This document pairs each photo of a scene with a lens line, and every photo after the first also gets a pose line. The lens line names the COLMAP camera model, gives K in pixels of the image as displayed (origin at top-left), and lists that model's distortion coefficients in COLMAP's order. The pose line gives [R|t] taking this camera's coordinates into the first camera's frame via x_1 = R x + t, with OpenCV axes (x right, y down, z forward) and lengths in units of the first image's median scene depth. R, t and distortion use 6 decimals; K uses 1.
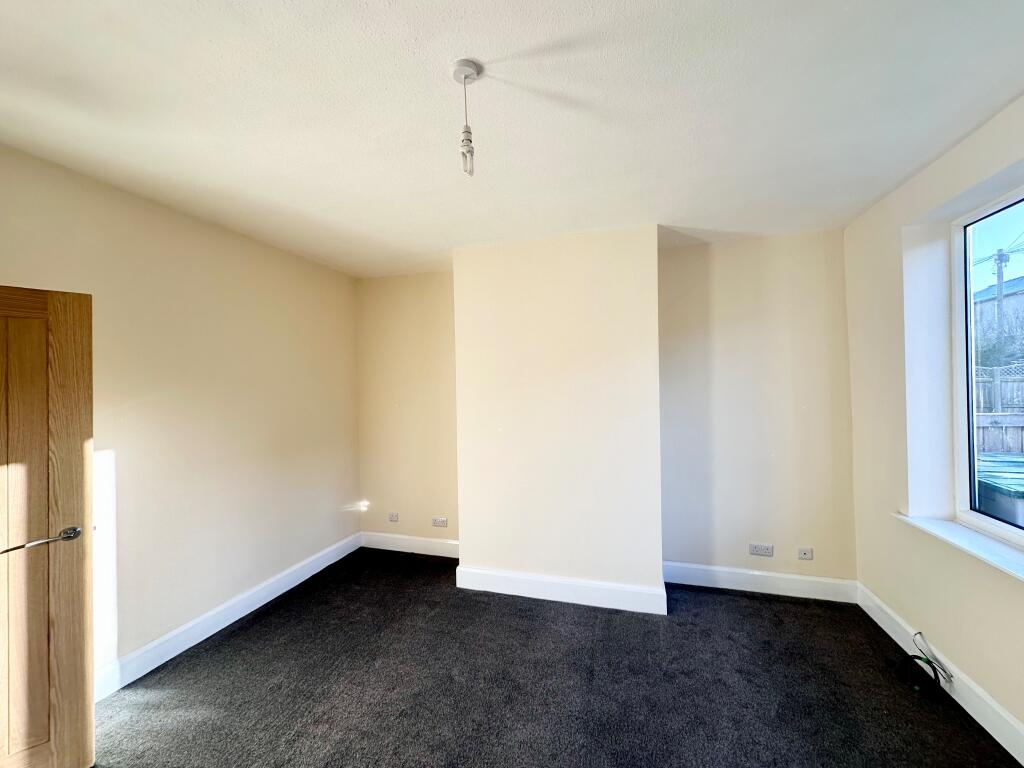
lens RADIAL K [[407.2, 0, 503.0], [0, 407.2, 384.9], [0, 0, 1]] dist [-0.004214, -0.000190]
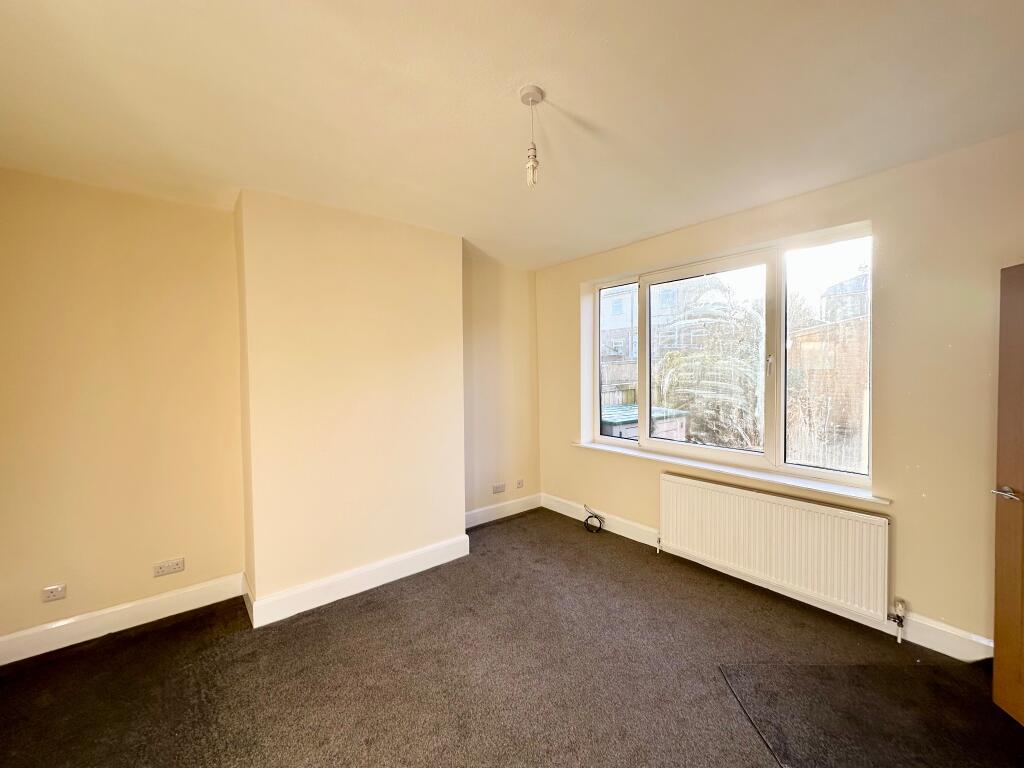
lens RADIAL K [[407.2, 0, 521.7], [0, 407.2, 384.2], [0, 0, 1]] dist [-0.004214, -0.000190]
pose [[0.548861, -0.016342, 0.835754, -0.541842], [-0.003800, 0.999750, 0.022044, 0.014705], [-0.835905, -0.015275, 0.548661, 0.181823]]
